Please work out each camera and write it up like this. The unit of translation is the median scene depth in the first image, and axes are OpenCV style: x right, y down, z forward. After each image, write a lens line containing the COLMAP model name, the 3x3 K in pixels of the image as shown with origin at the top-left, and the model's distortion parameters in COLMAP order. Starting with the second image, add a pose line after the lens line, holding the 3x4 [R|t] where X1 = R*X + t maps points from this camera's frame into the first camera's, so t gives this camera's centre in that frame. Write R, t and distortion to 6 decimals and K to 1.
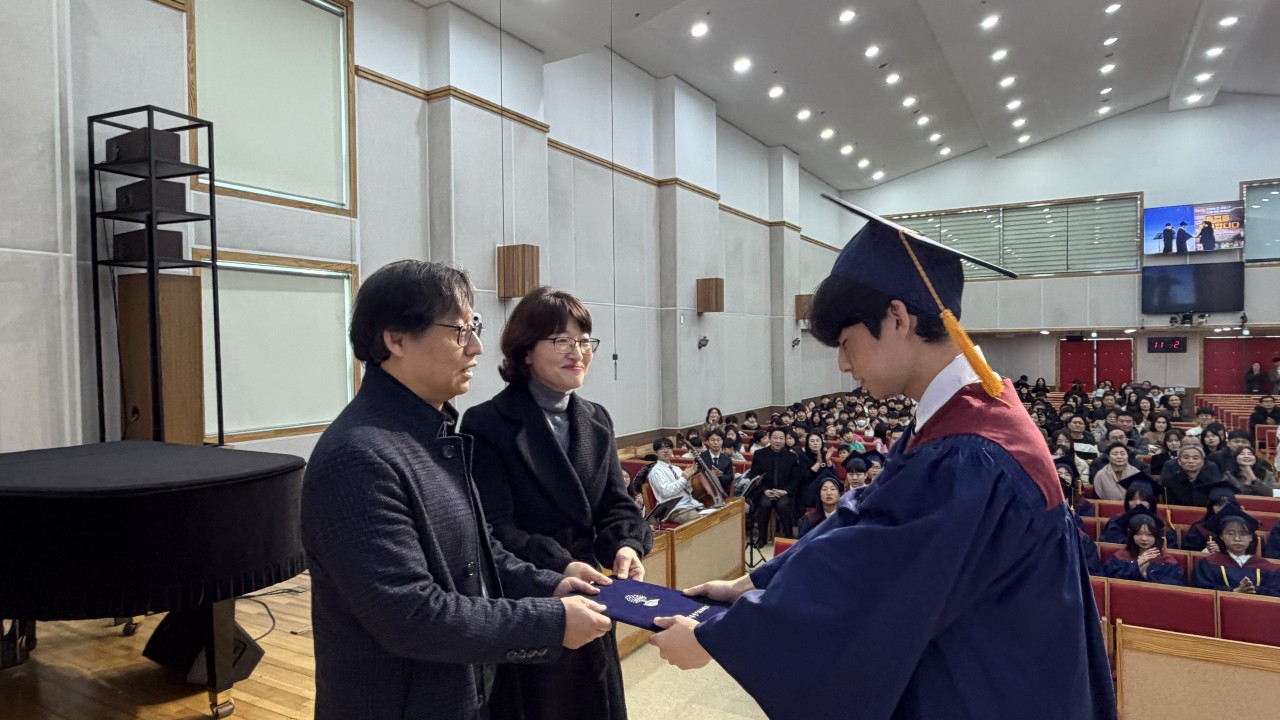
lens RADIAL K [[785.4, 0, 640.8], [0, 785.4, 362.8], [0, 0, 1]] dist [0.001683, 0.001216]
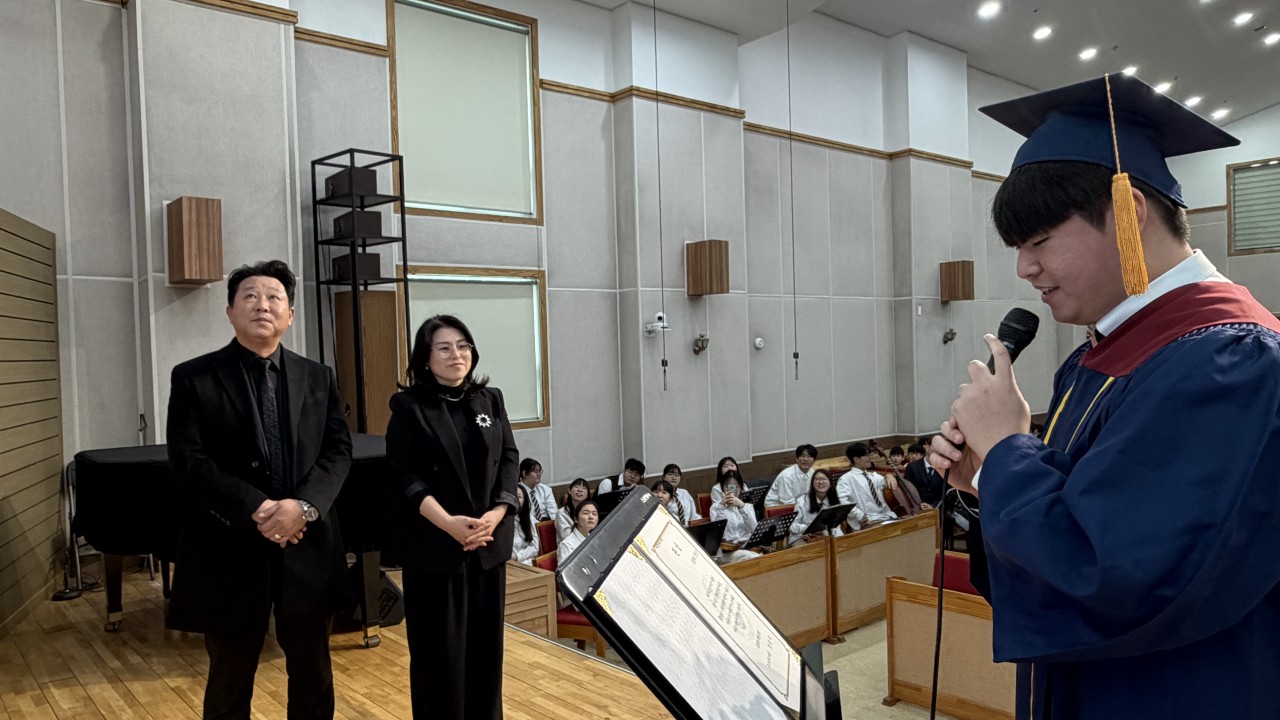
lens RADIAL K [[908.4, 0, 631.2], [0, 908.4, 369.5], [0, 0, 1]] dist [0.004419, -0.002023]
pose [[0.942659, -0.008535, -0.333649, 0.141557], [0.011330, 0.999915, 0.006430, -0.000121], [0.333565, -0.009841, 0.942676, -0.093854]]
